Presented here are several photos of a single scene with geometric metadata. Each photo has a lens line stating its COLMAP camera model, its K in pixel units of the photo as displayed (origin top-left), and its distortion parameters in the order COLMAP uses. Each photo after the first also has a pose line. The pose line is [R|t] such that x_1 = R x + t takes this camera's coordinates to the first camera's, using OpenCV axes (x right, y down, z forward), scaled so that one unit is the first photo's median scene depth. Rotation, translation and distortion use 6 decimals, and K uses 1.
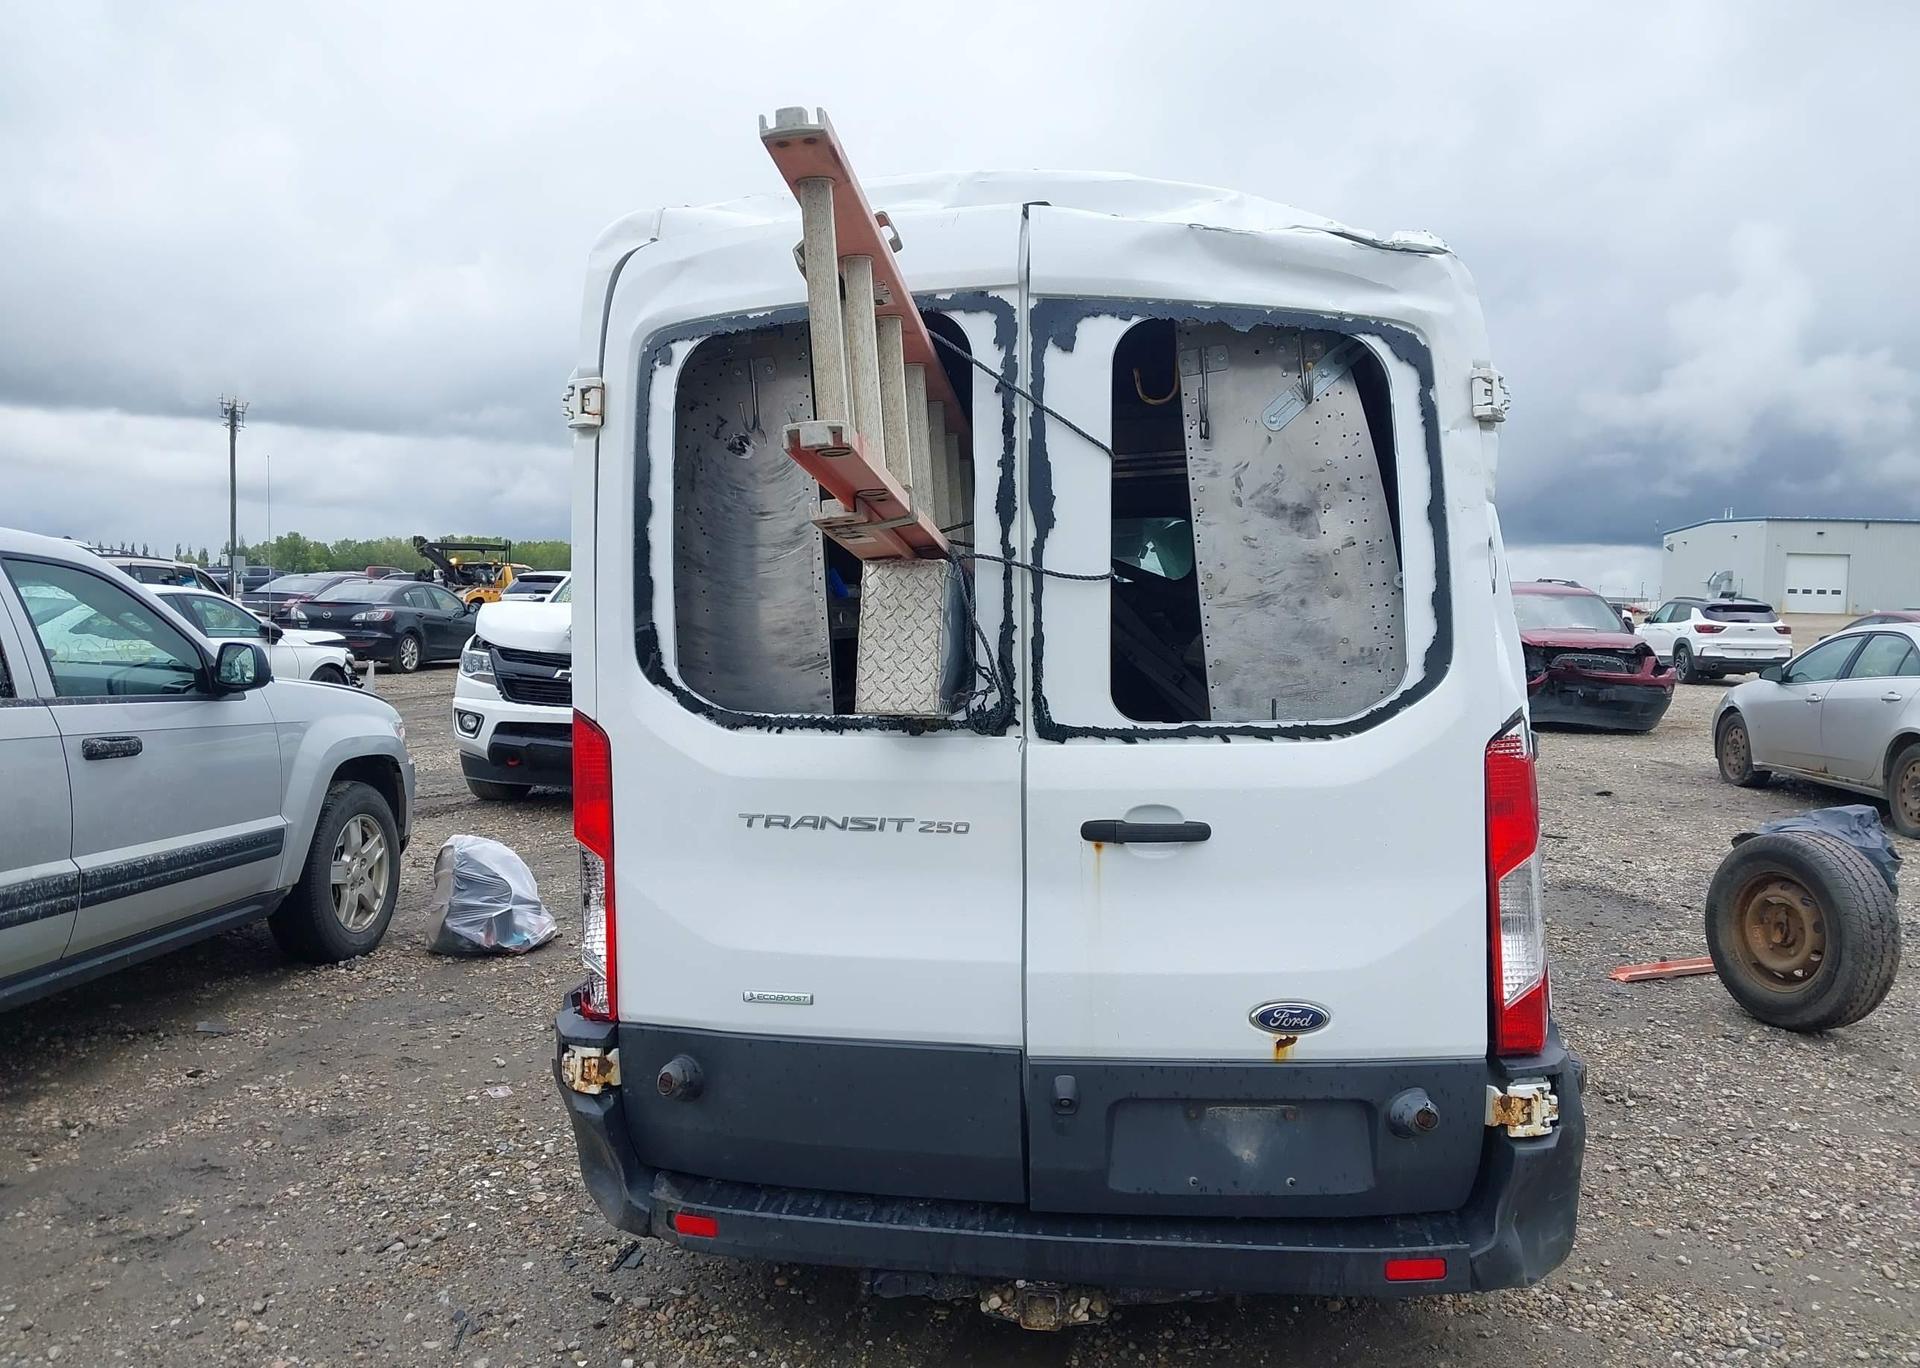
lens RADIAL K [[1558.2, 0, 930.1], [0, 1558.2, 660.8], [0, 0, 1]] dist [0.060944, -0.001173]
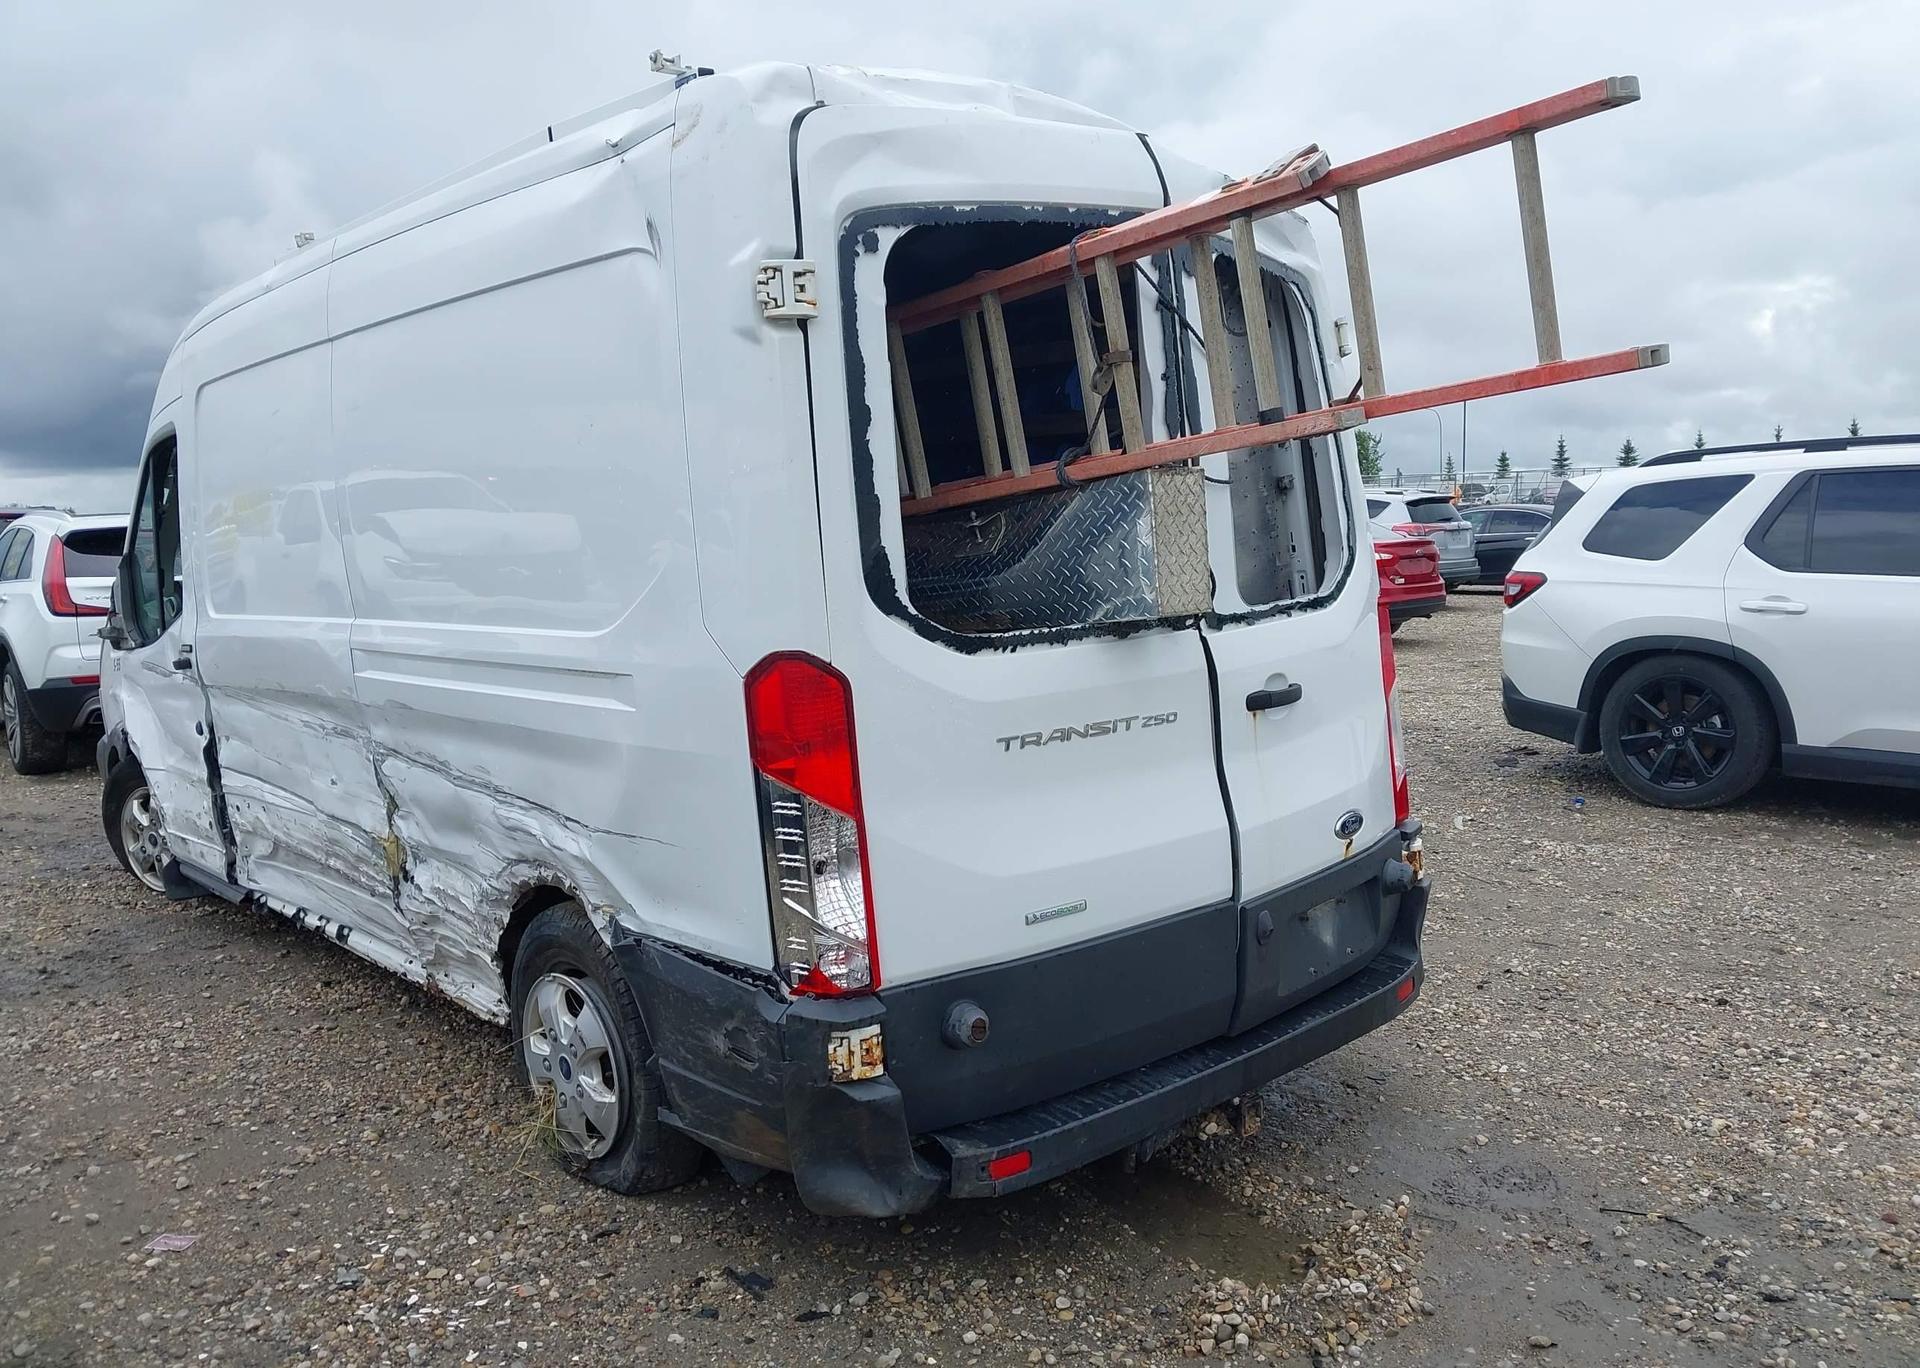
lens RADIAL K [[1499.8, 0, 936.7], [0, 1499.8, 669.4], [0, 0, 1]] dist [0.041429, -0.045787]
pose [[0.642095, -0.114770, 0.757986, -0.868985], [0.069038, 0.993370, 0.091927, -0.032961], [-0.763511, -0.006696, 0.645761, 0.448943]]
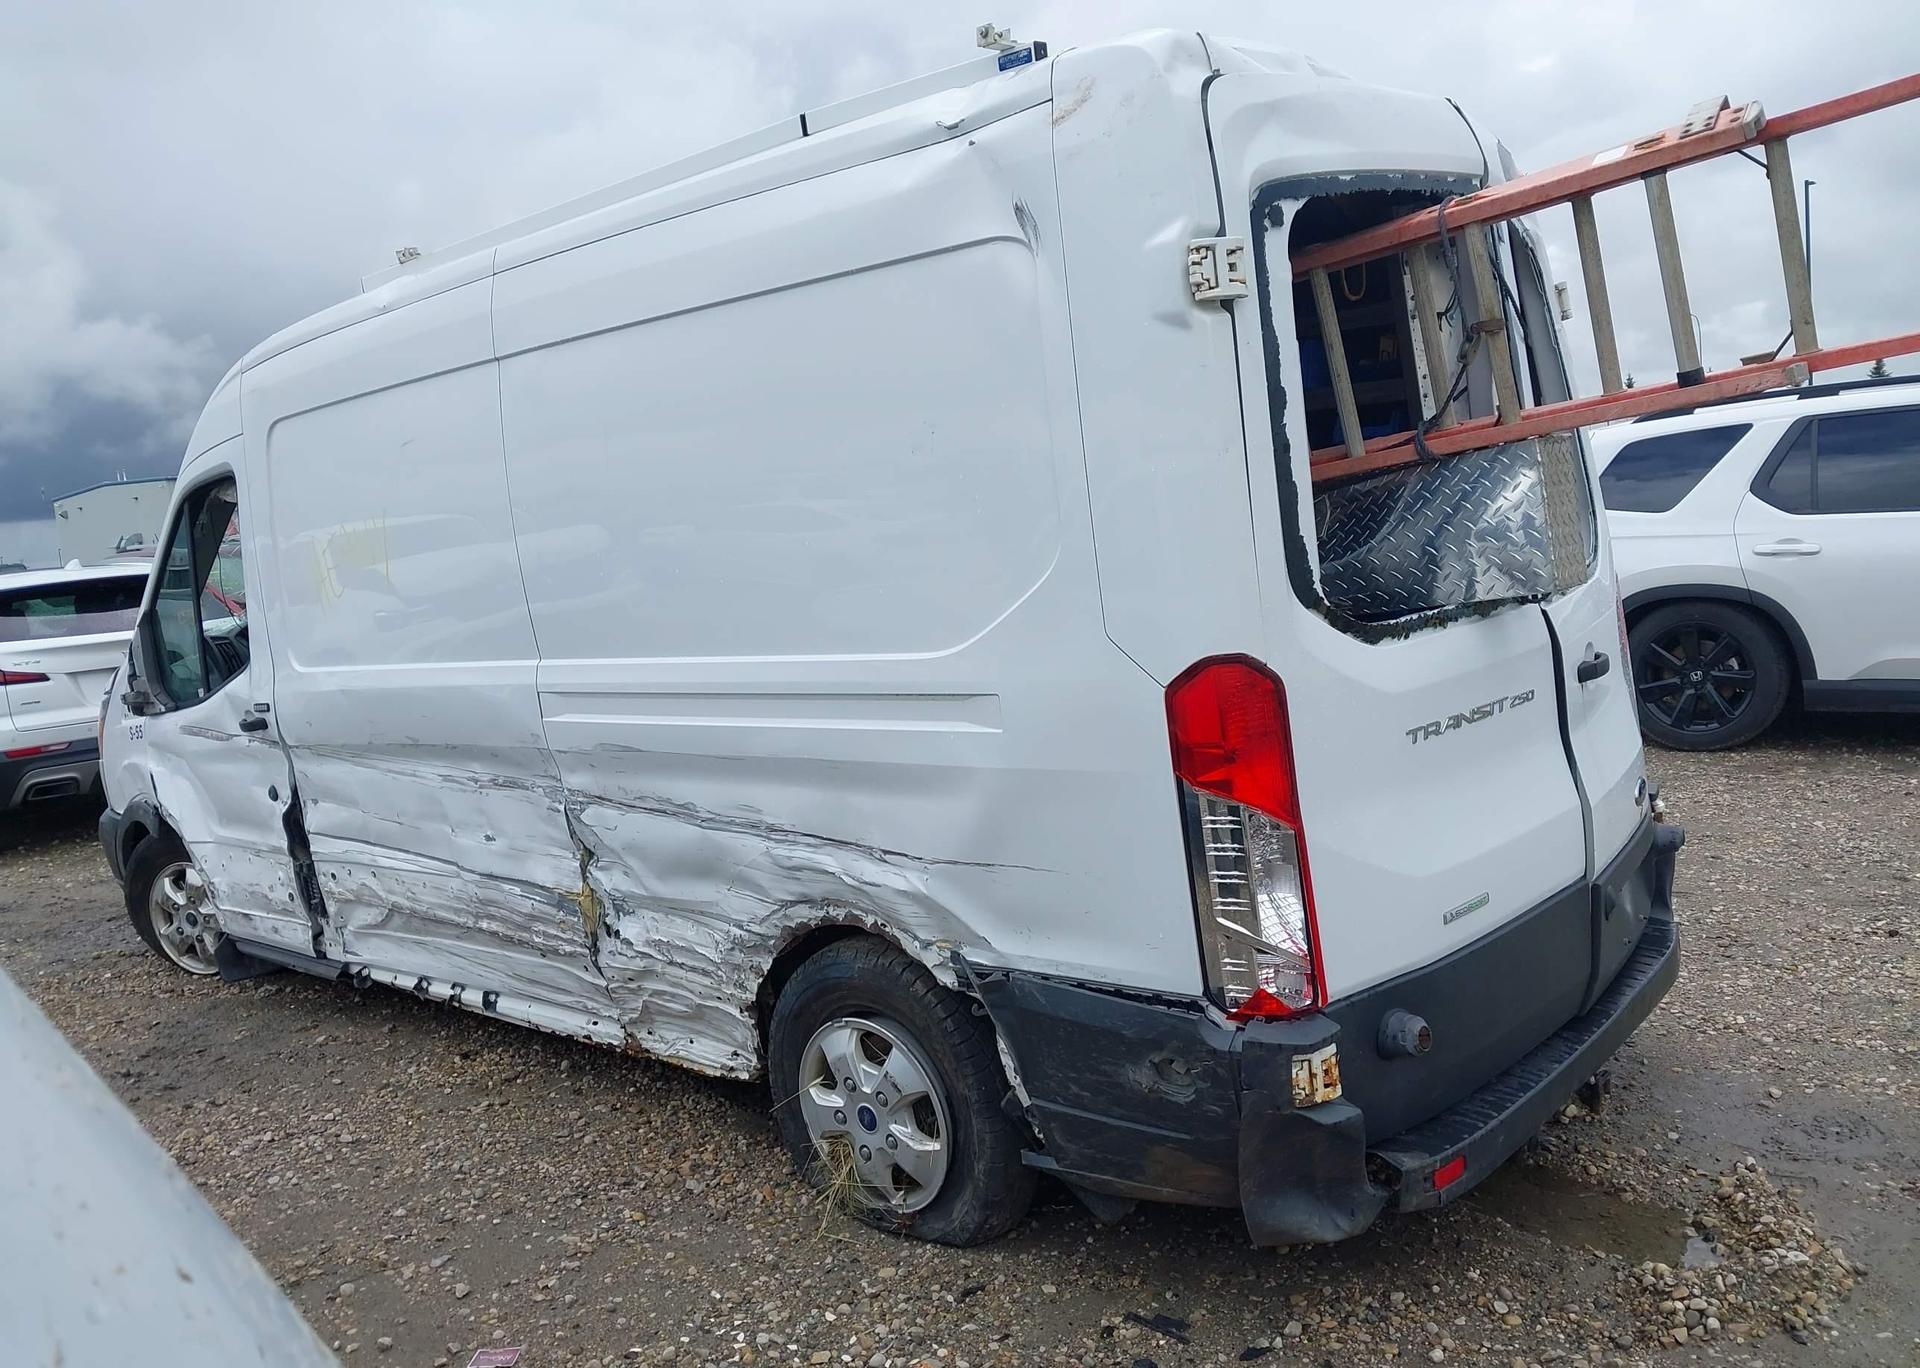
lens RADIAL K [[1499.8, 0, 940.0], [0, 1499.8, 672.5], [0, 0, 1]] dist [0.041429, -0.045787]
pose [[0.542351, -0.161652, 0.824454, -1.029062], [0.132870, 0.985469, 0.105817, -0.068275], [-0.829579, 0.052155, 0.555949, 0.760693]]
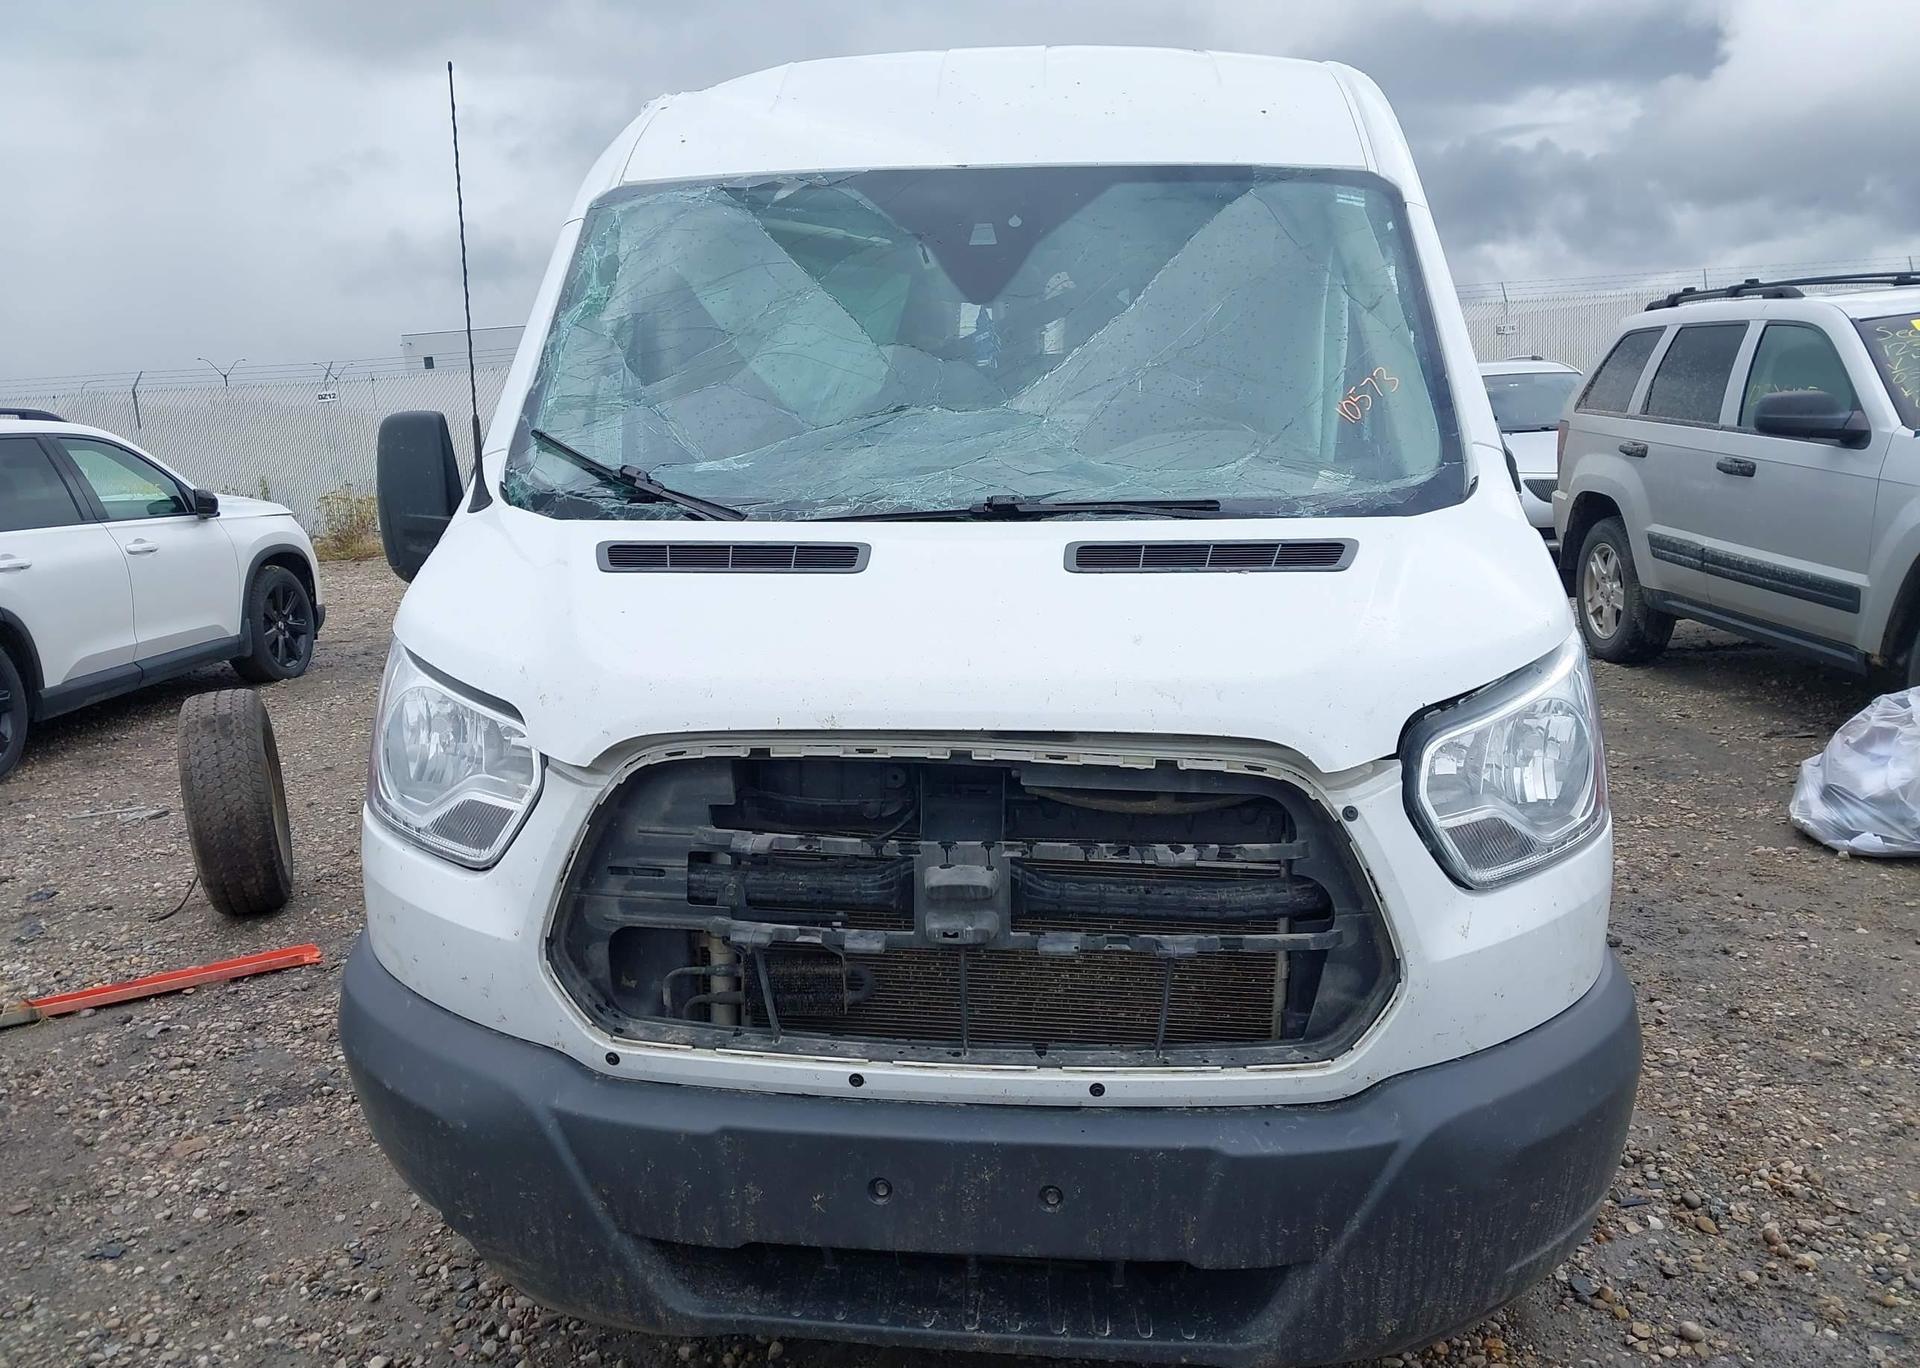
lens RADIAL K [[1394.5, 0, 967.8], [0, 1394.5, 682.7], [0, 0, 1]] dist [0.006513, -0.003512]
pose [[-0.995216, 0.049865, -0.084011, 0.427283], [0.029022, 0.972009, 0.233145, -0.109351], [0.093285, 0.229592, -0.968806, 3.542535]]
